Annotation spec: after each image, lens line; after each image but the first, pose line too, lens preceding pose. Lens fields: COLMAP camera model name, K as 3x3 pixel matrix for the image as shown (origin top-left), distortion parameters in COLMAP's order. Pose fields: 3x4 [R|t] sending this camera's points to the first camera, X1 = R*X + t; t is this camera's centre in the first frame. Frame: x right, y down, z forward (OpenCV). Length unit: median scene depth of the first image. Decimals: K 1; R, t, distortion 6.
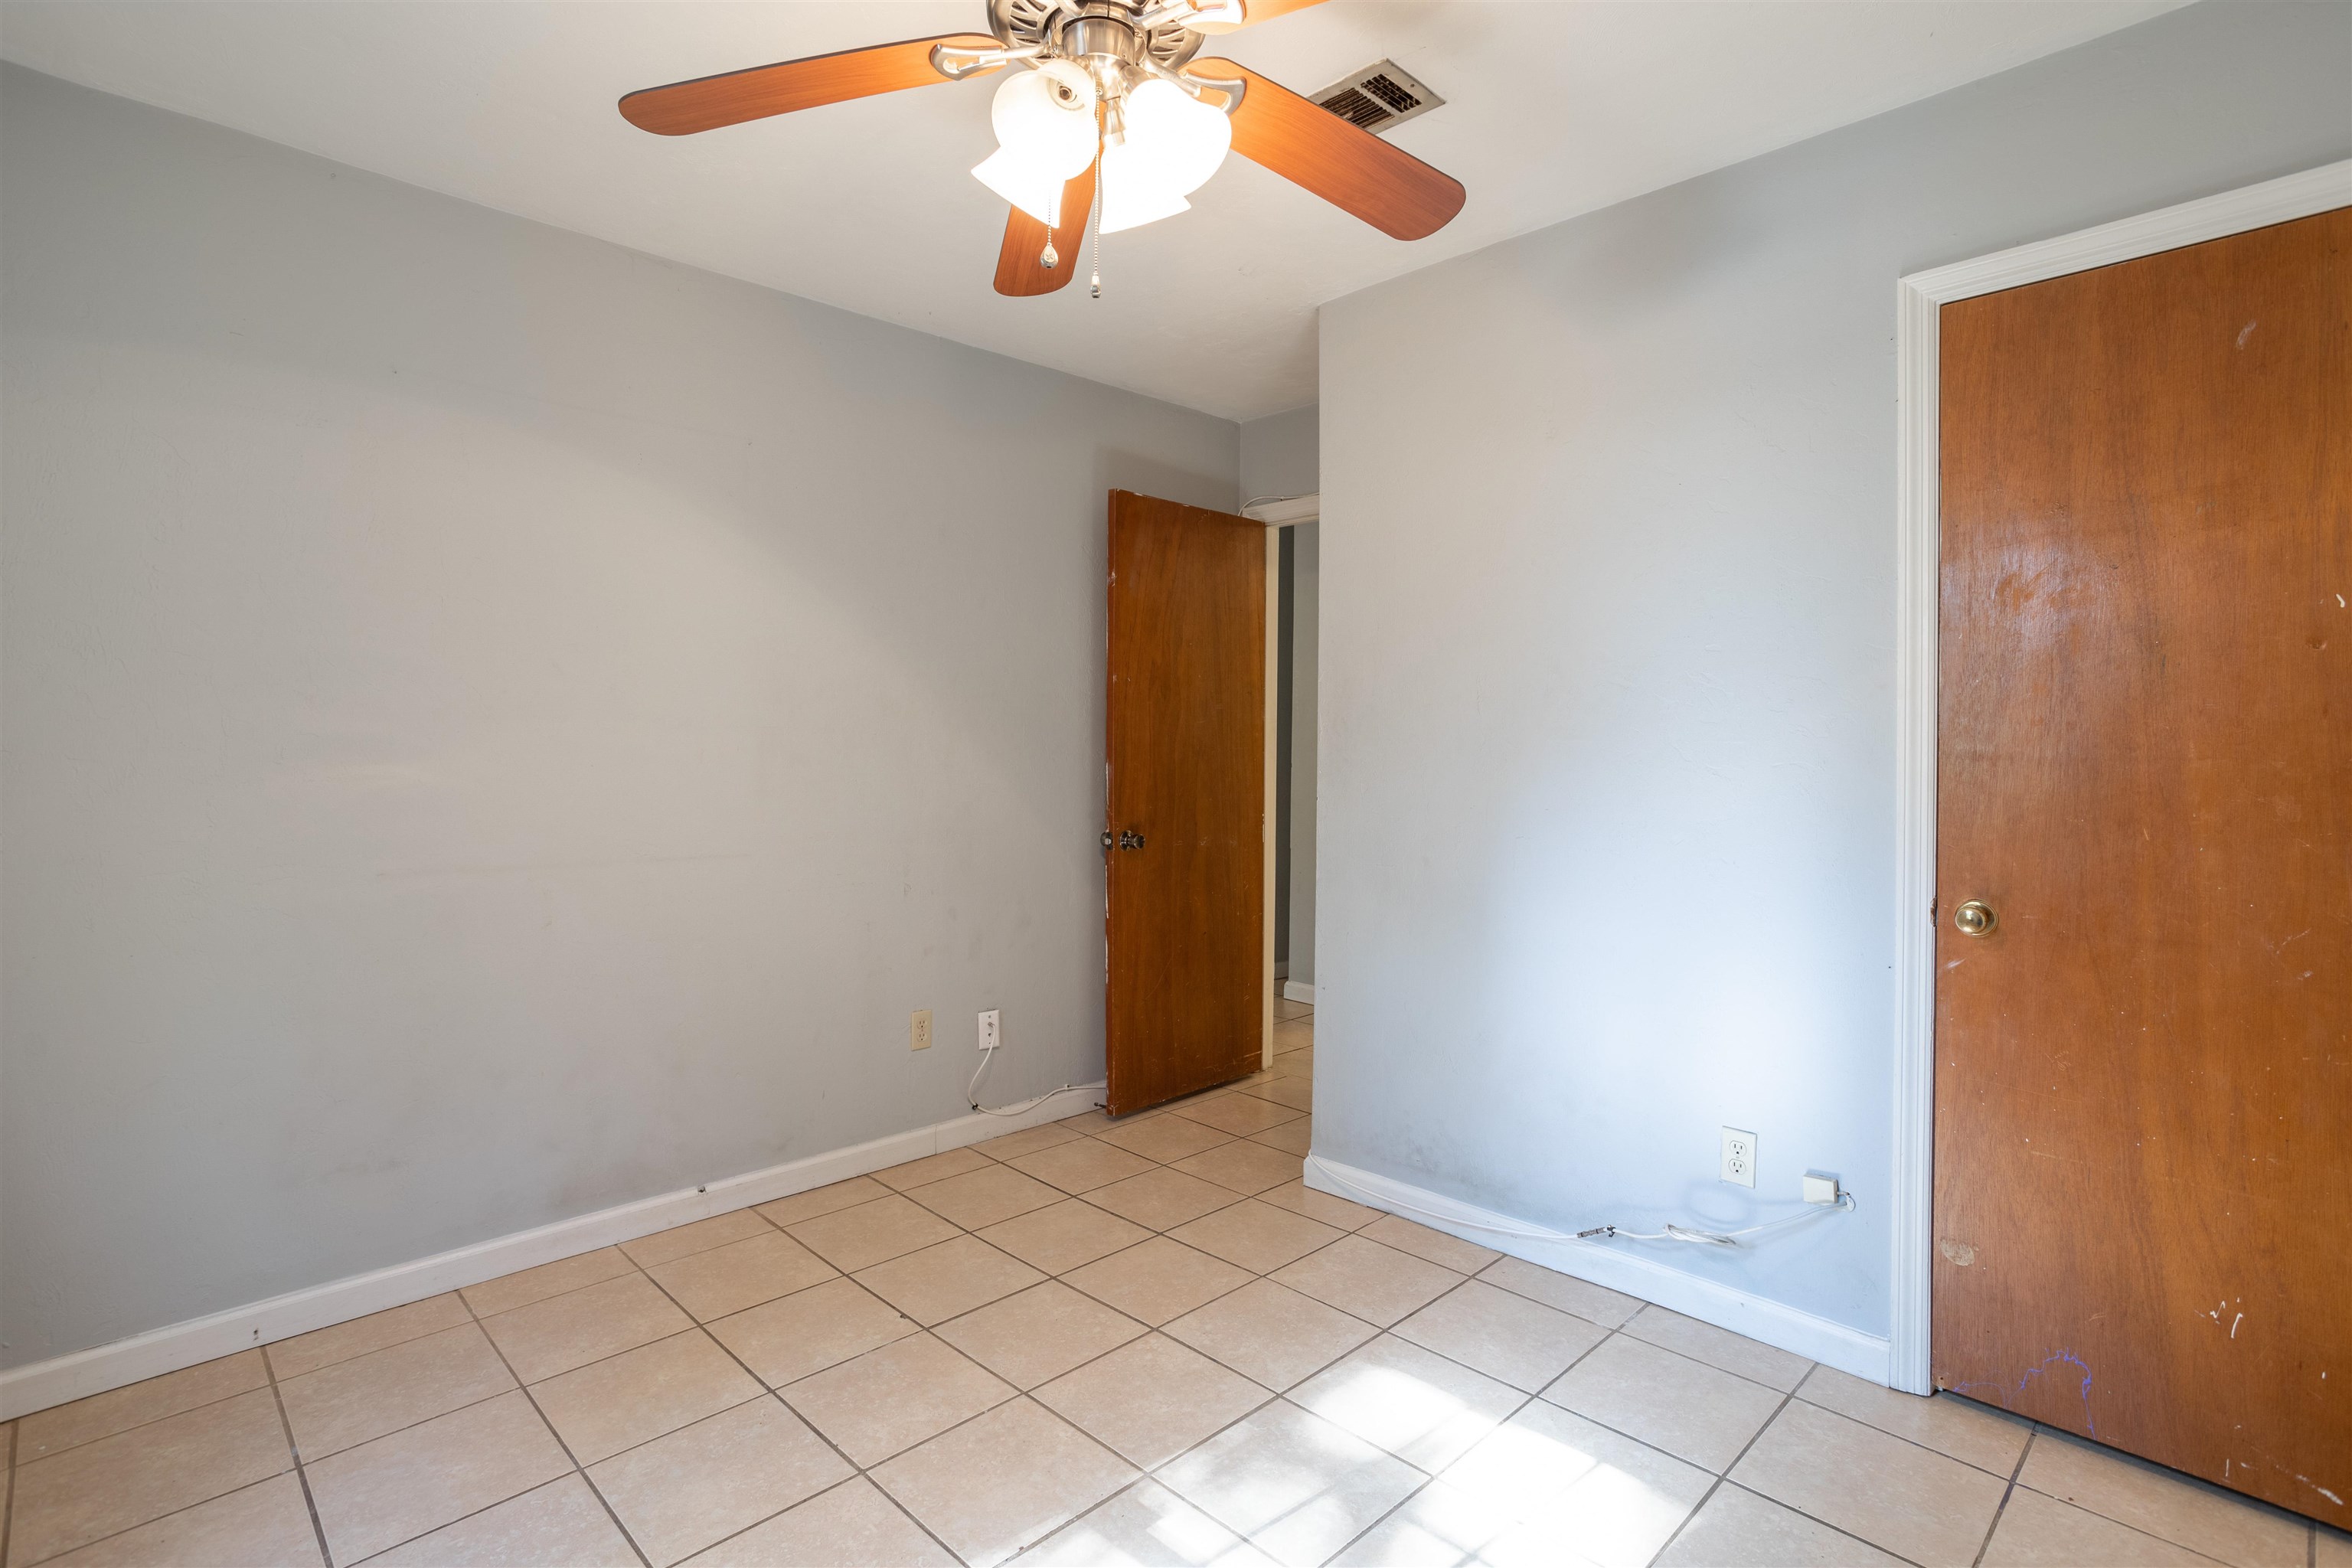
lens RADIAL K [[1147.5, 0, 1187.6], [0, 1147.5, 755.3], [0, 0, 1]] dist [-0.050172, 0.026657]
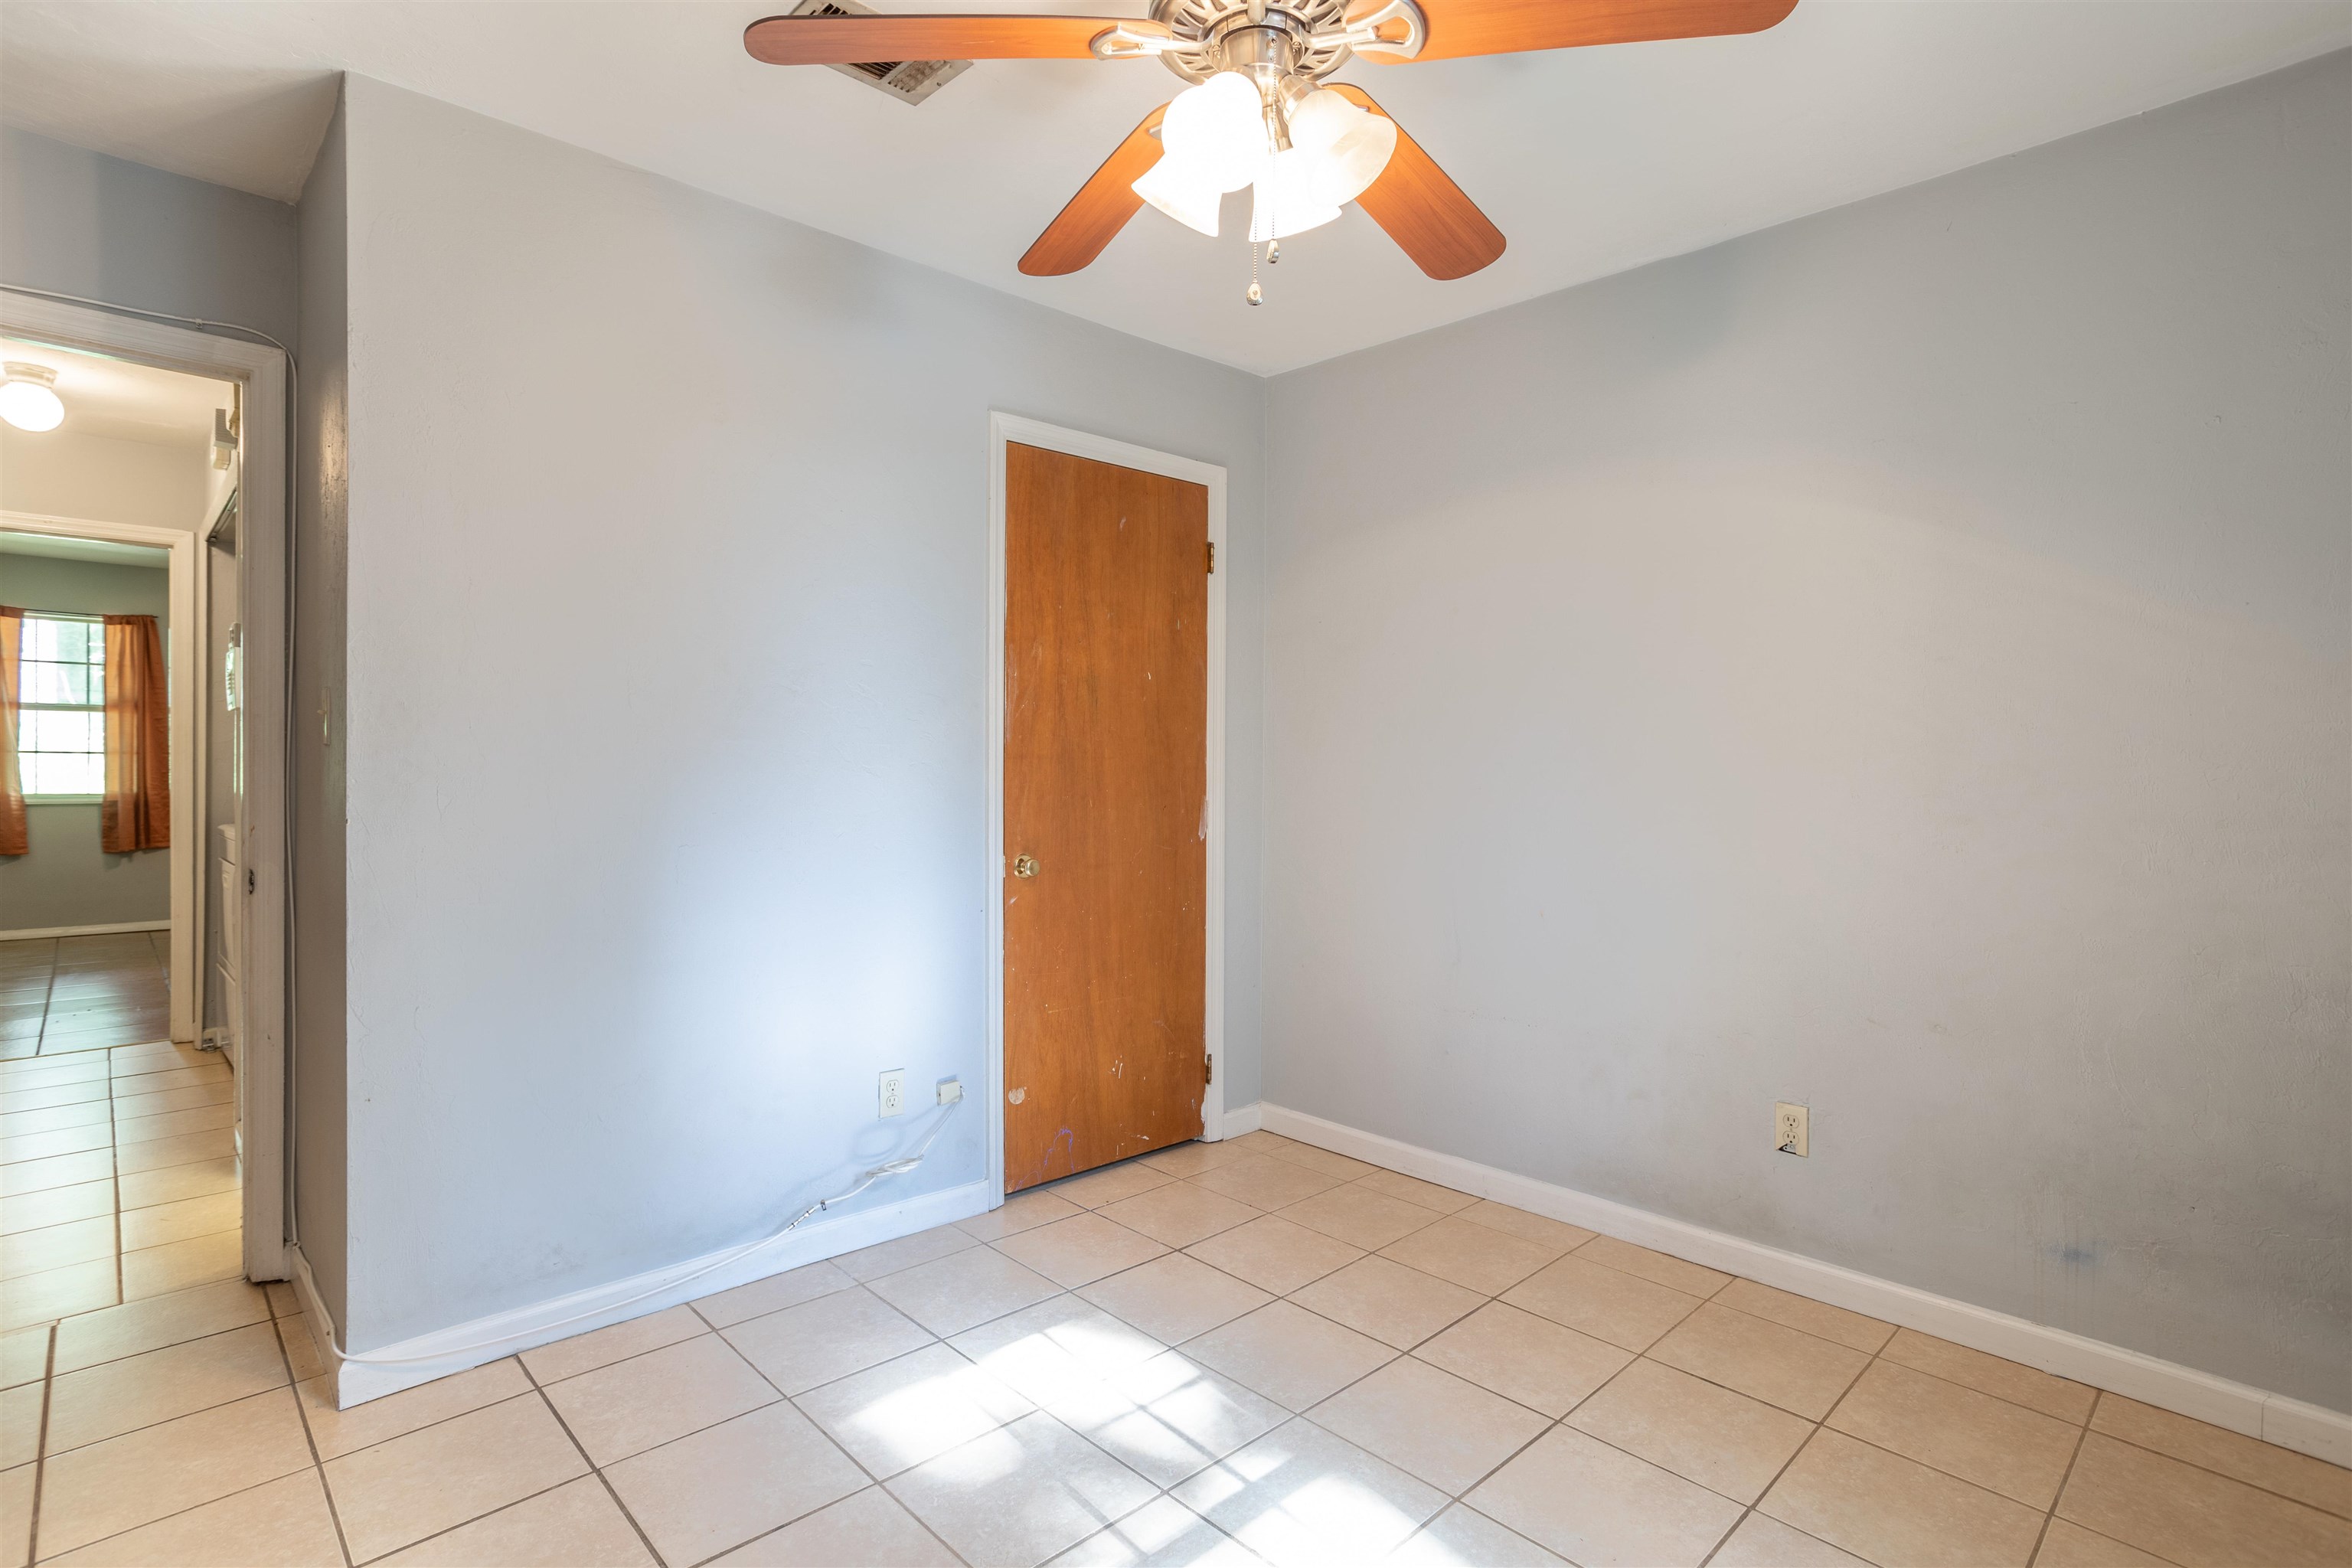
lens RADIAL K [[1152.6, 0, 1154.3], [0, 1152.6, 773.6], [0, 0, 1]] dist [-0.053827, 0.030897]
pose [[0.031027, -0.015655, 0.999396, -0.823446], [-0.002659, 0.999872, 0.015745, -0.000975], [-0.999515, -0.003146, 0.030981, 0.803386]]
